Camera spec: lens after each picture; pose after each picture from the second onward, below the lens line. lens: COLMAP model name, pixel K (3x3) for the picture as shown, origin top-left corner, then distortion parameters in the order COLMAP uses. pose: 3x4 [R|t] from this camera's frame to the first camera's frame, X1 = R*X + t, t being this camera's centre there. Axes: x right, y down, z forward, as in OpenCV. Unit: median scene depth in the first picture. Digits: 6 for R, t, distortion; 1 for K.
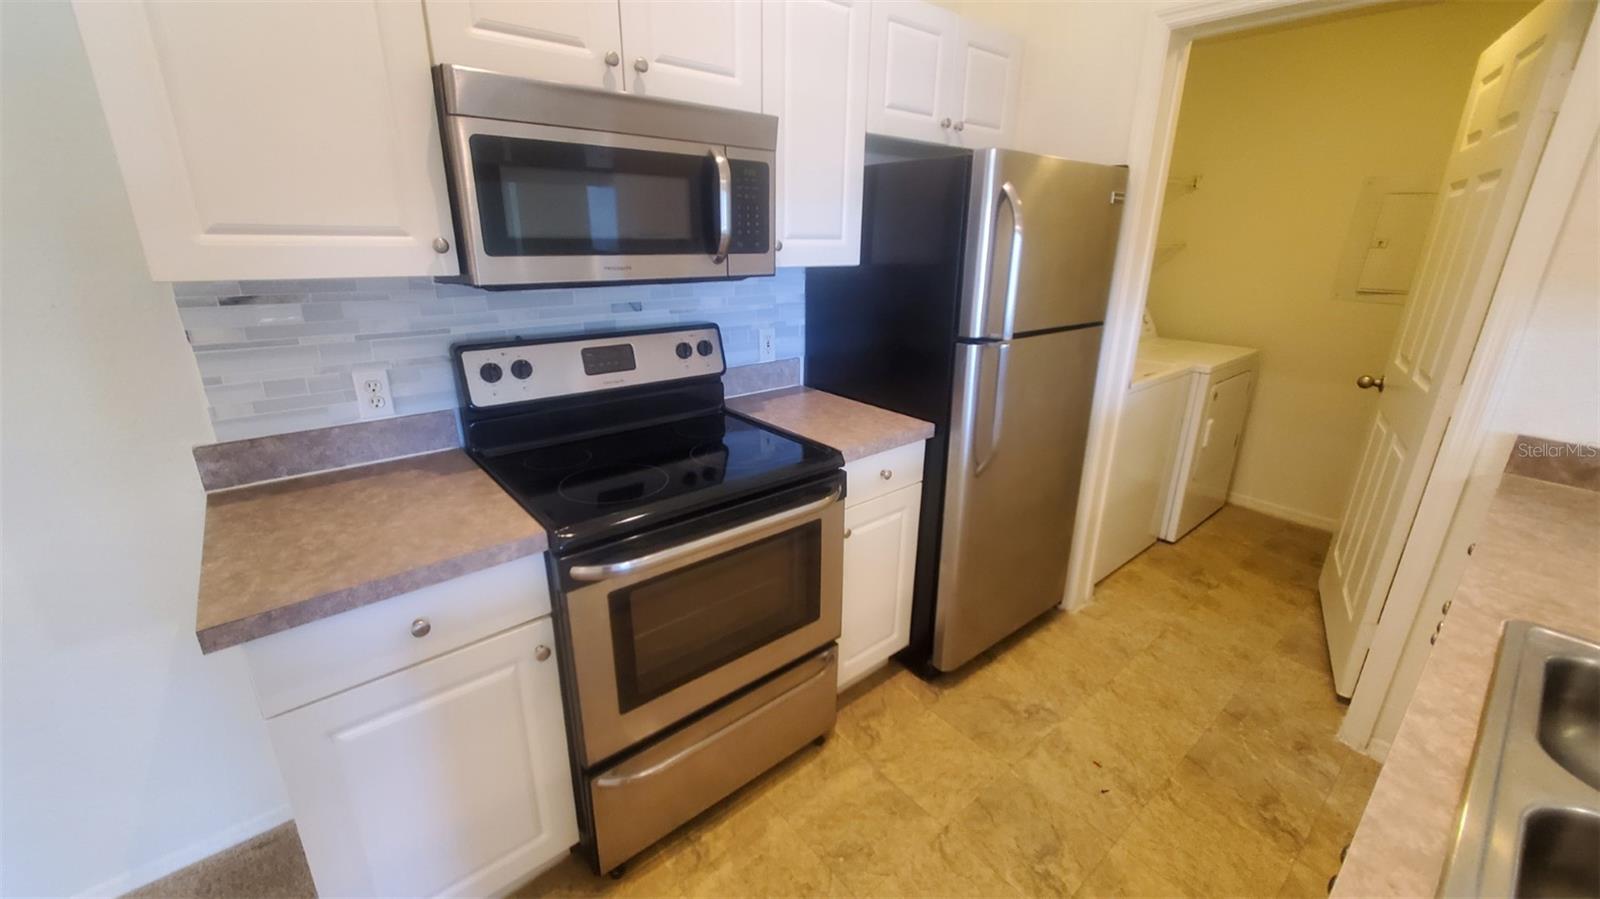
lens RADIAL K [[633.0, 0, 799.8], [0, 633.0, 444.0], [0, 0, 1]] dist [-0.000521, 0.000417]
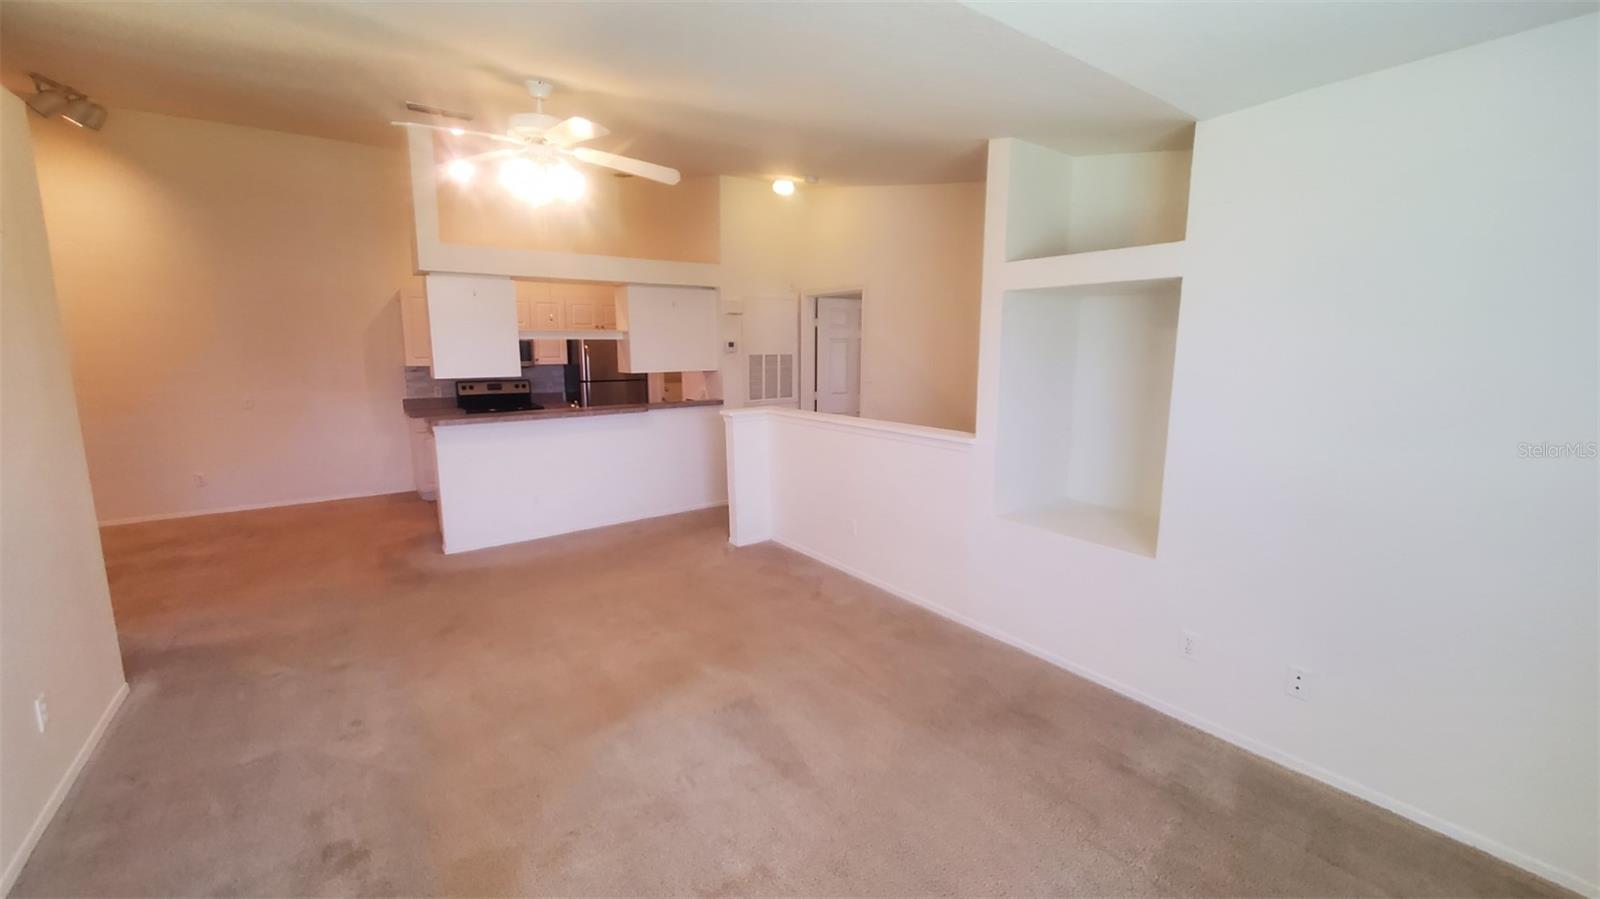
lens RADIAL K [[633.0, 0, 799.8], [0, 633.0, 444.0], [0, 0, 1]] dist [-0.000521, 0.000417]
pose [[0.997674, -0.002392, -0.068125, 2.147030], [-0.009267, 0.985345, -0.170319, 1.002438], [0.067534, 0.170554, 0.983031, -3.112957]]
